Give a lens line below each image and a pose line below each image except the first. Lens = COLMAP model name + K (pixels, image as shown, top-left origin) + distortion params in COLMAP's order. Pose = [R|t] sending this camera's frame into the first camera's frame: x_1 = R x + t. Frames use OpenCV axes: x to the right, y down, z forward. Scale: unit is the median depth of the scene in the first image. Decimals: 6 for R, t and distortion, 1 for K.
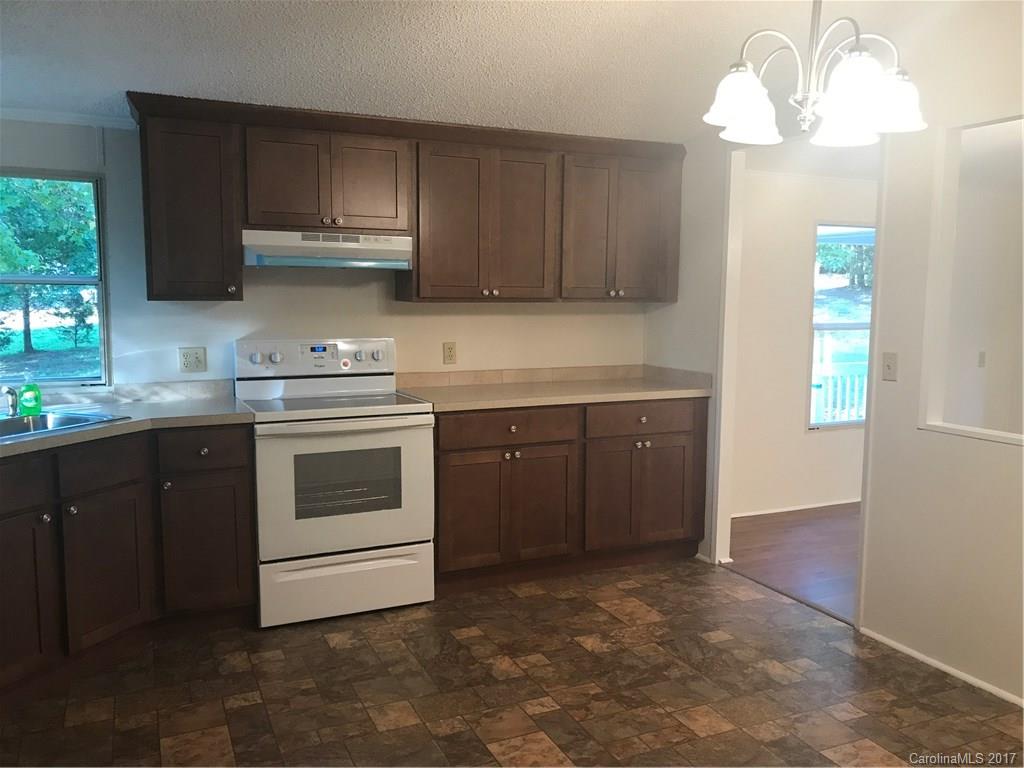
lens RADIAL K [[831.5, 0, 508.5], [0, 831.5, 381.3], [0, 0, 1]] dist [-0.007355, -0.004369]
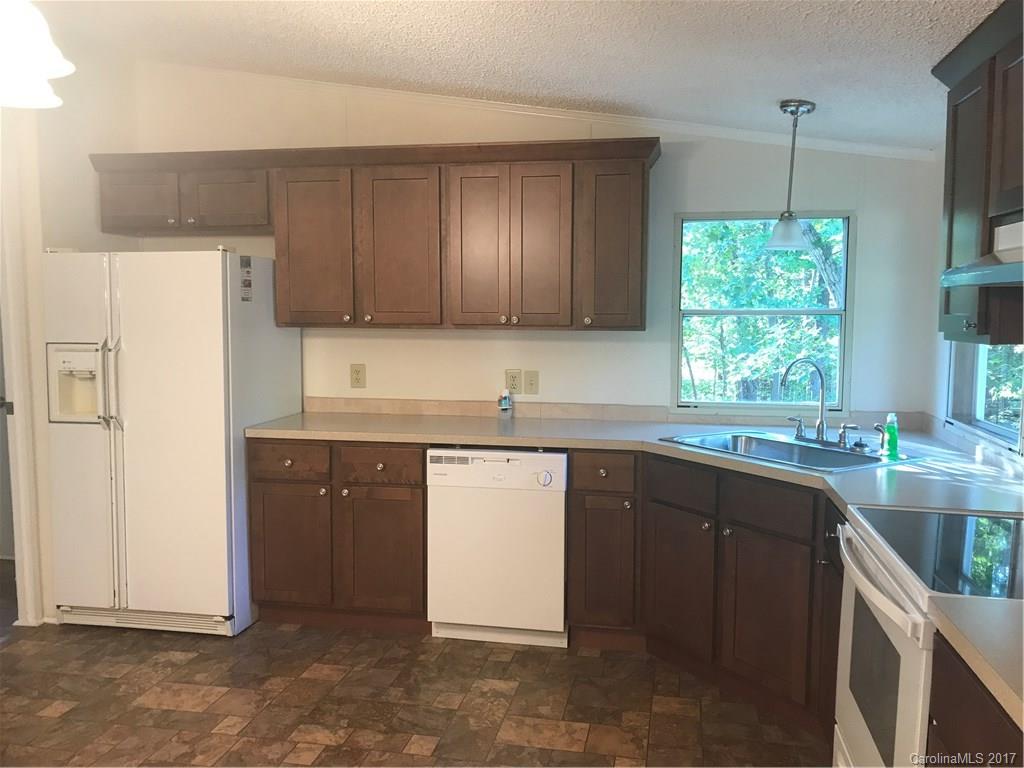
lens RADIAL K [[831.5, 0, 508.5], [0, 831.5, 381.3], [0, 0, 1]] dist [-0.007355, -0.004369]
pose [[-0.577204, 0.055150, -0.814736, 0.940735], [-0.091770, 0.987016, 0.131827, -0.172621], [0.811427, 0.150859, -0.564648, 1.653889]]
